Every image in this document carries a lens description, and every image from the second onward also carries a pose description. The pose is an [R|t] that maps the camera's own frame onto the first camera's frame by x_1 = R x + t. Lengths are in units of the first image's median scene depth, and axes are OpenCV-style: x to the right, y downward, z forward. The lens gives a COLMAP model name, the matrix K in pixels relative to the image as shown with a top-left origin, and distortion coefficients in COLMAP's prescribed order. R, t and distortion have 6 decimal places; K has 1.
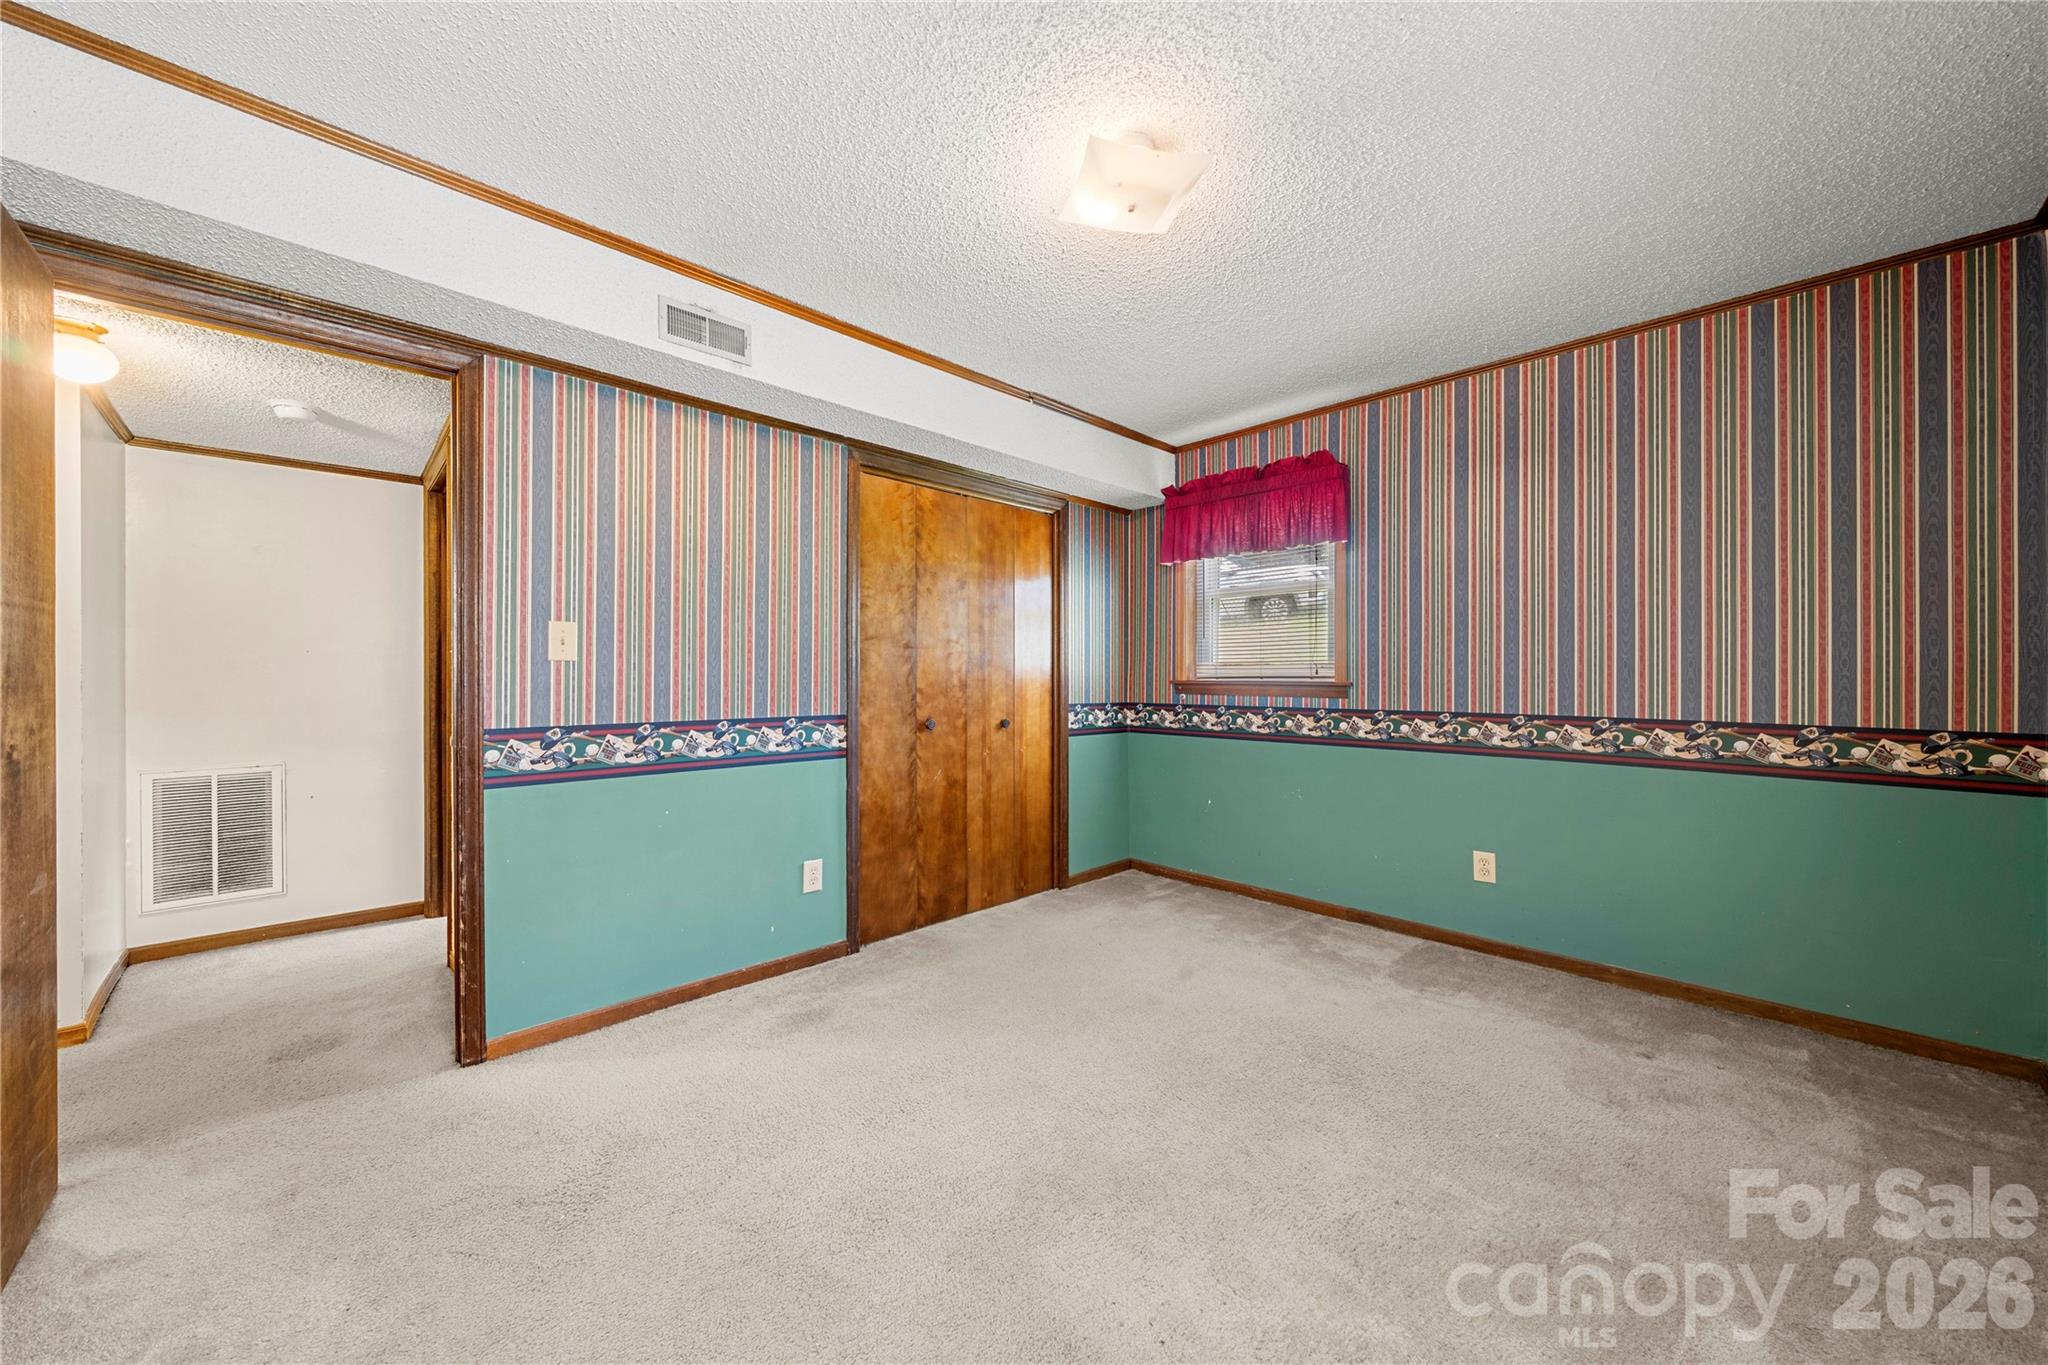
lens RADIAL K [[739.6, 0, 1019.3], [0, 739.6, 693.8], [0, 0, 1]] dist [-0.000893, -0.000011]
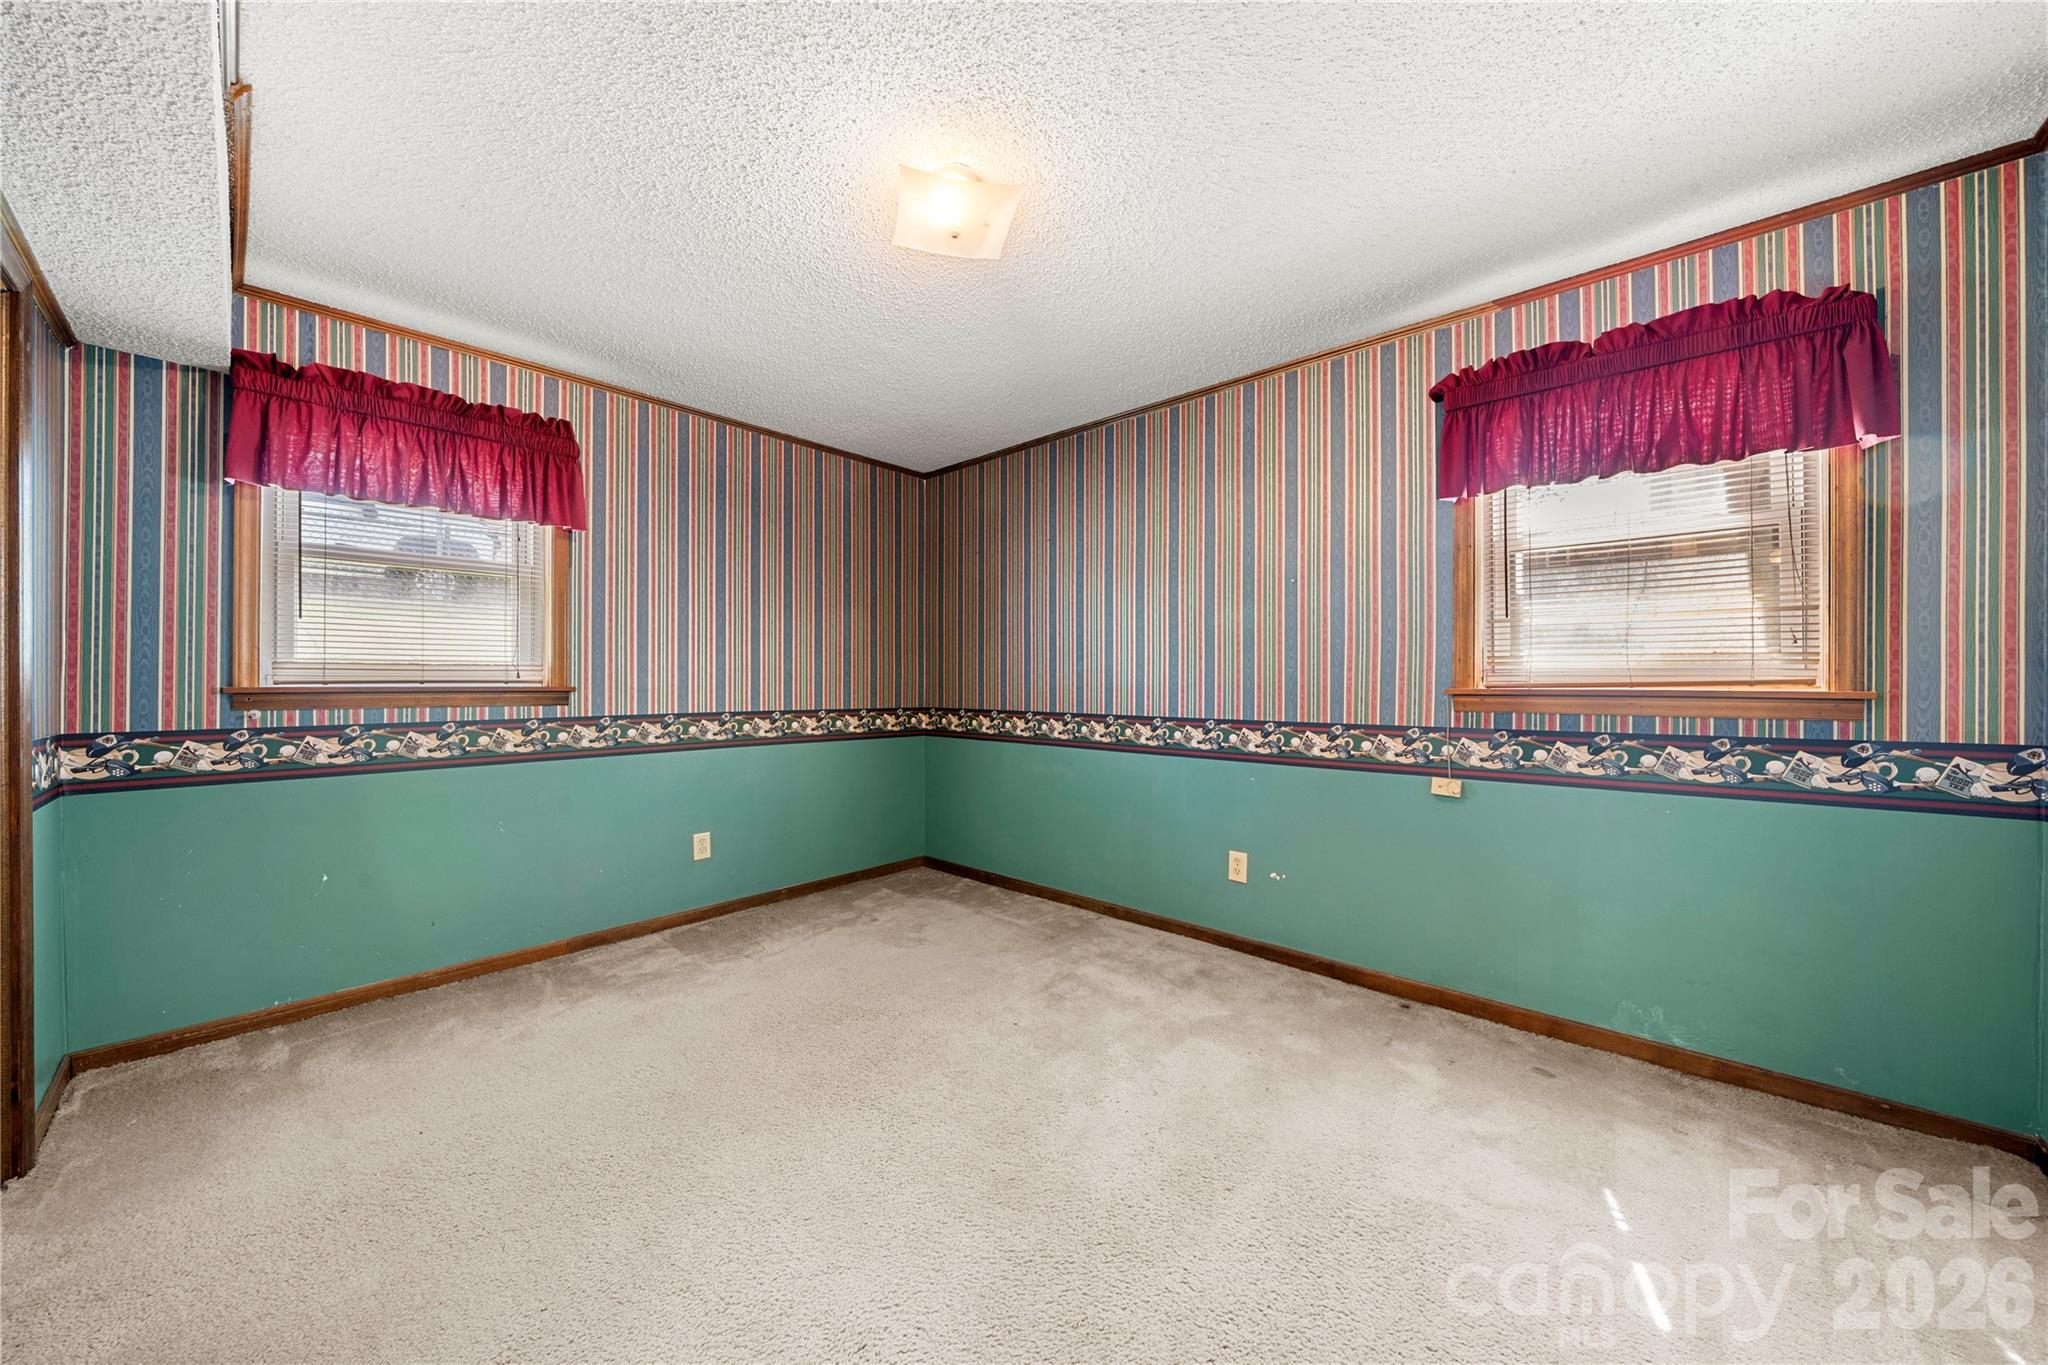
lens RADIAL K [[707.0, 0, 1020.8], [0, 707.0, 696.2], [0, 0, 1]] dist [-0.001272, -0.000178]
pose [[-0.070731, -0.020159, 0.997292, -0.466108], [0.023488, 0.999485, 0.021869, -0.011072], [-0.997219, 0.024972, -0.070221, 0.535763]]
